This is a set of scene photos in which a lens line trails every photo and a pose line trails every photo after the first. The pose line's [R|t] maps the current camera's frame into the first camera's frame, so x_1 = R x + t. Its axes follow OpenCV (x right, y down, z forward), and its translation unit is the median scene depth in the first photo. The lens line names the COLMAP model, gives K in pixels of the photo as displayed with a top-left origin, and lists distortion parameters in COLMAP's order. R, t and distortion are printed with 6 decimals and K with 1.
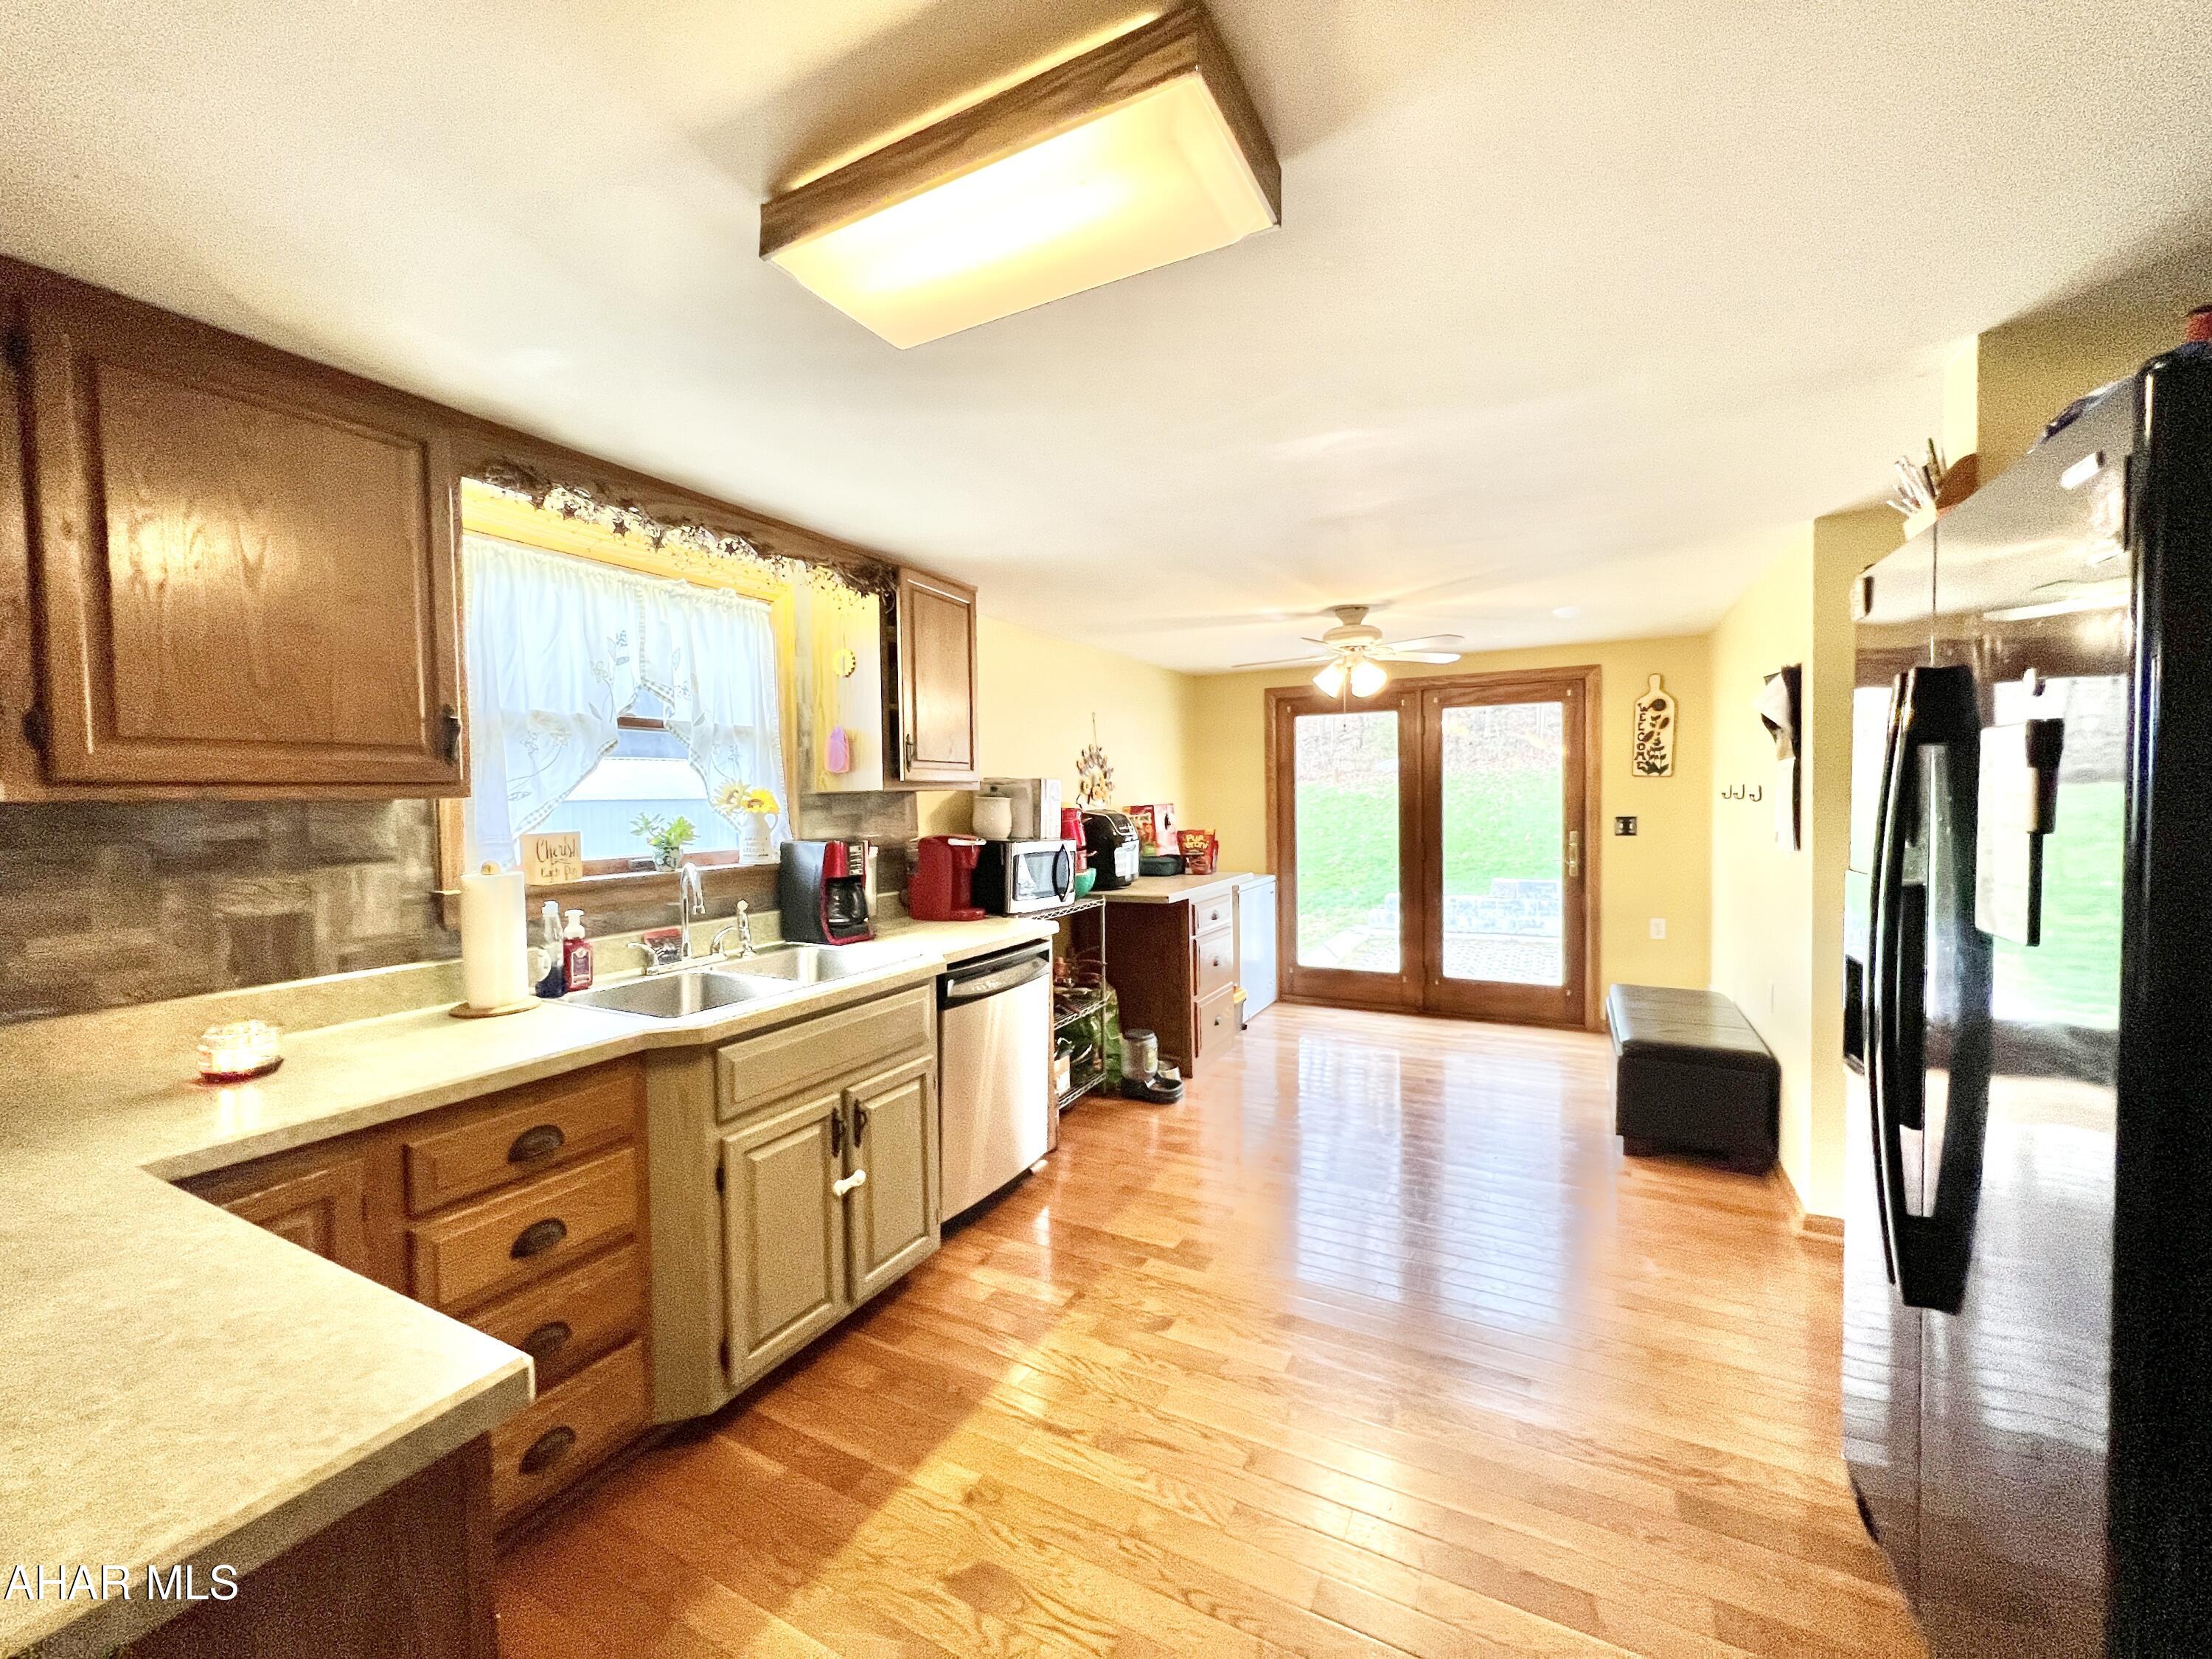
lens RADIAL K [[881.2, 0, 1099.4], [0, 881.2, 819.4], [0, 0, 1]] dist [-0.001248, 0.000124]
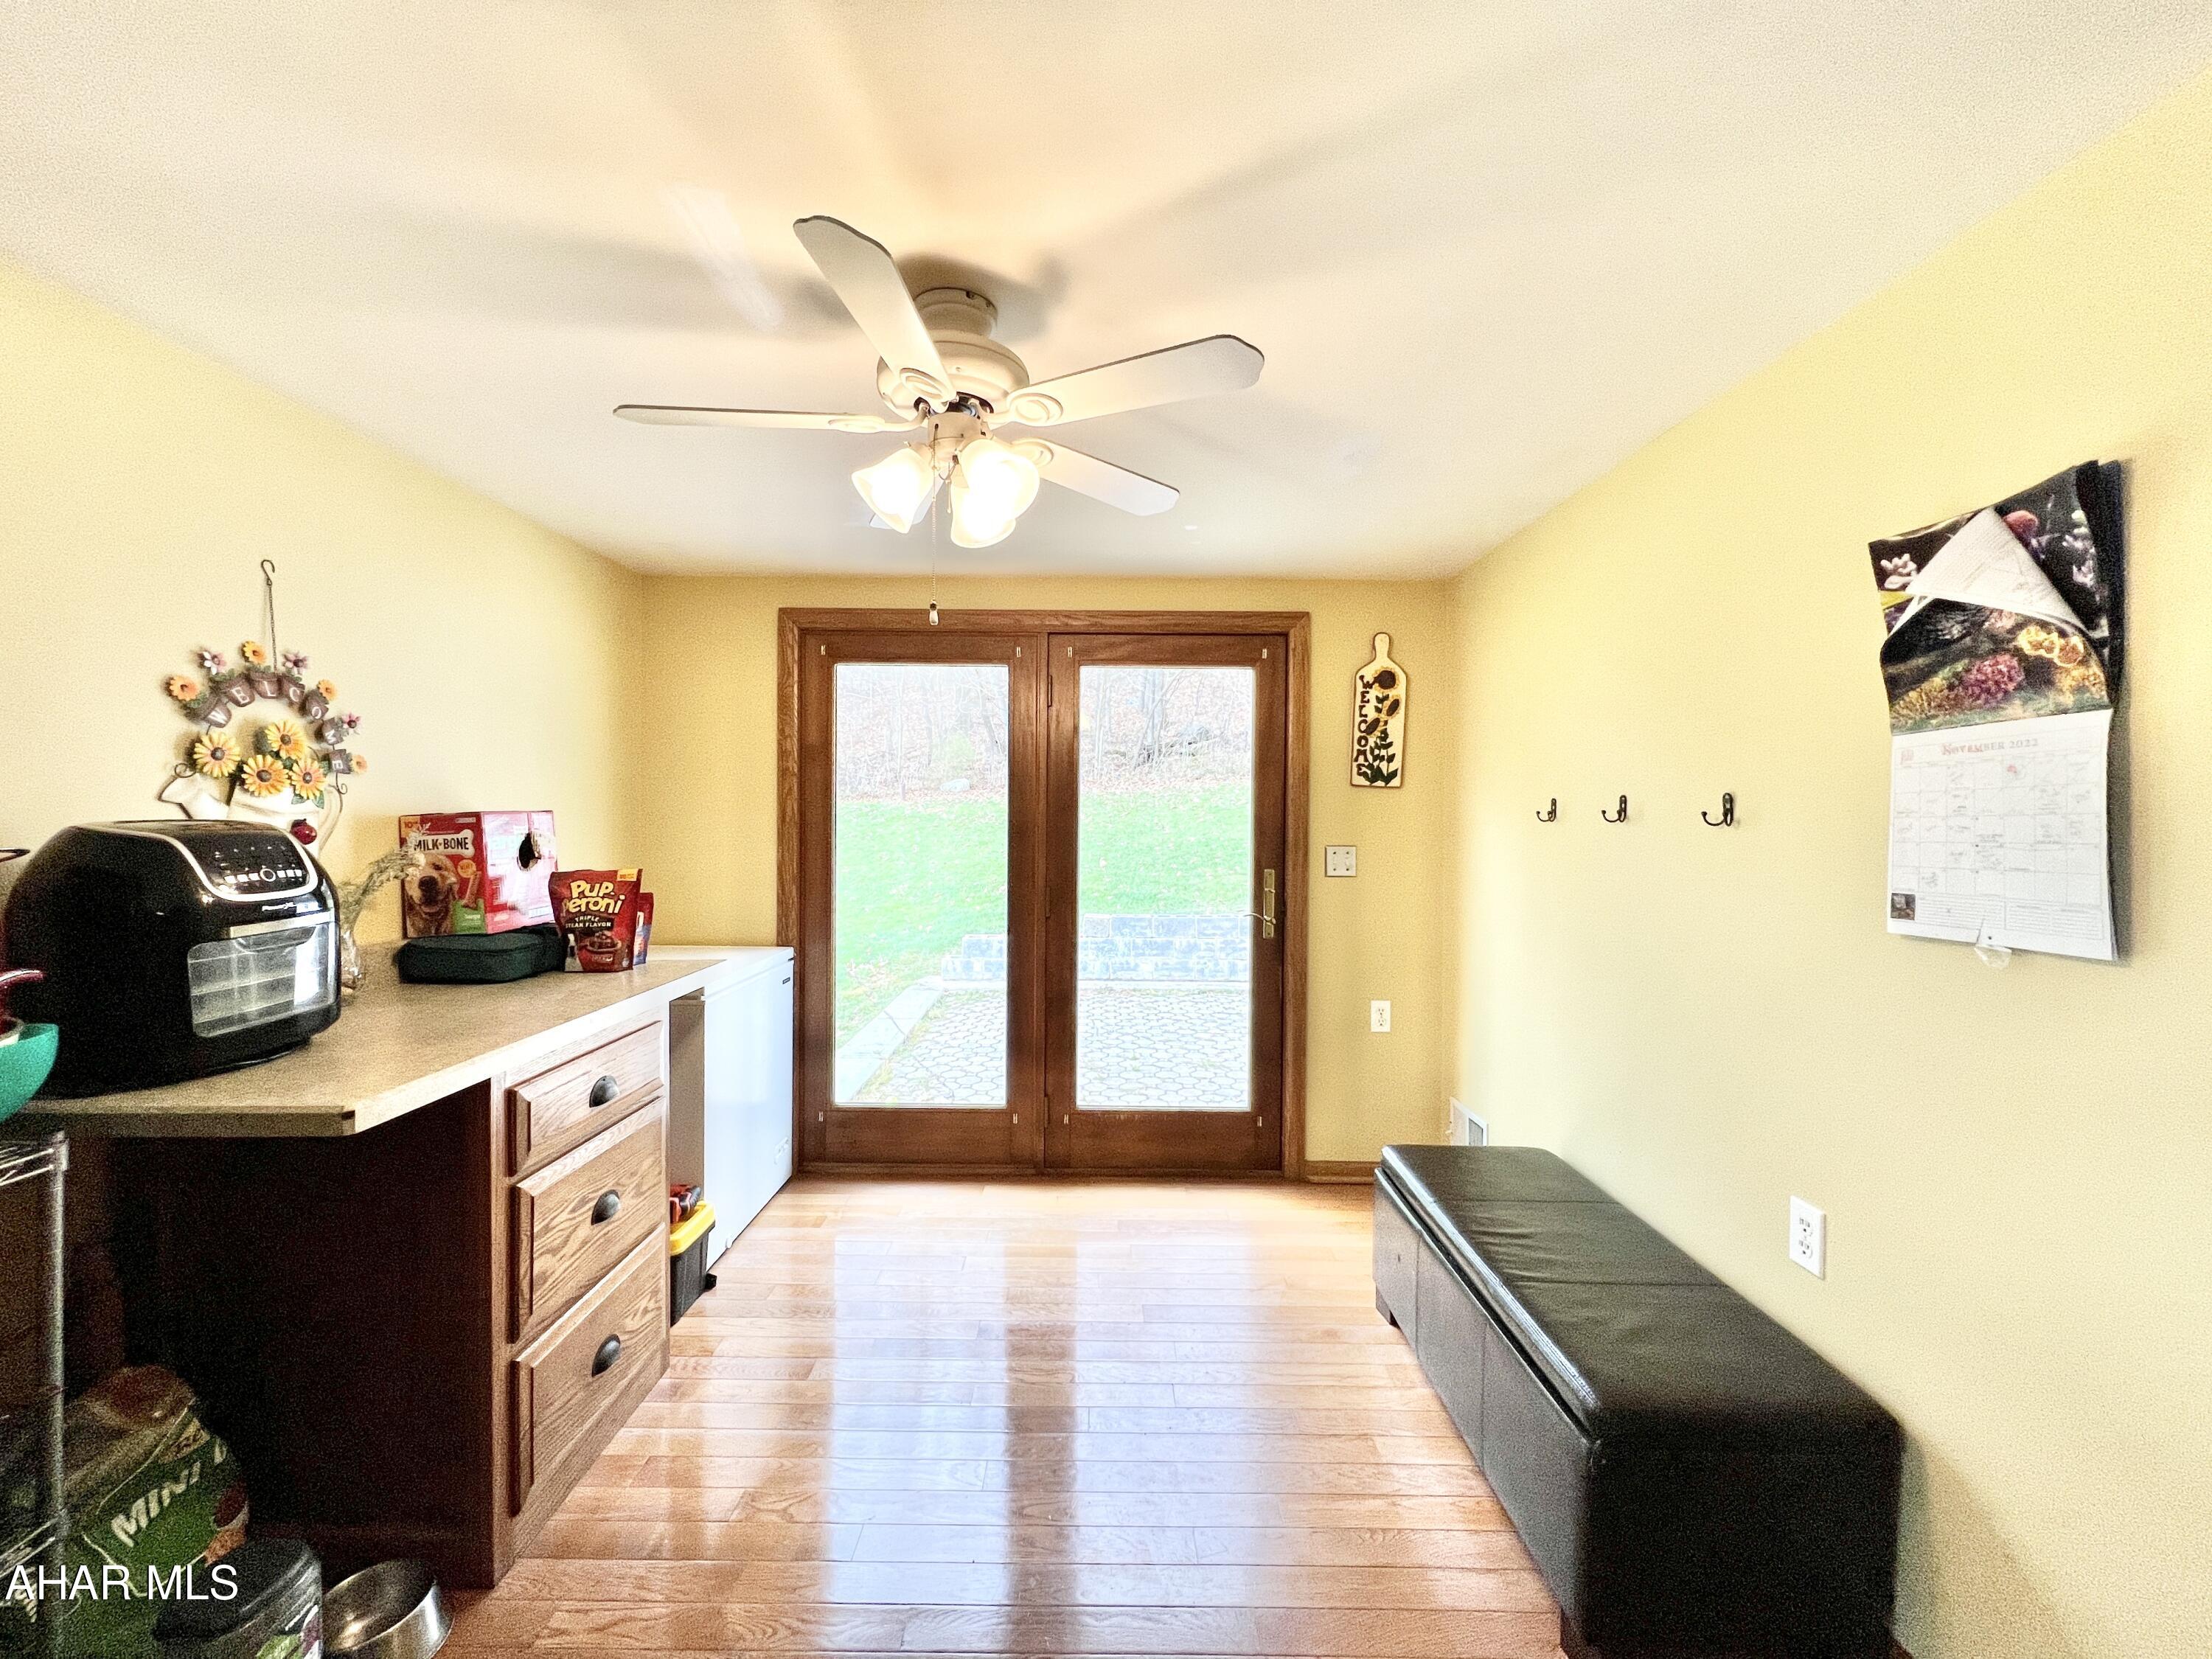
lens RADIAL K [[881.2, 0, 1095.6], [0, 881.2, 822.4], [0, 0, 1]] dist [-0.001248, 0.000124]
pose [[0.887522, 0.018757, 0.460383, 0.133642], [-0.009683, 0.999710, -0.022064, -0.005362], [-0.460663, 0.015124, 0.887446, 0.504011]]
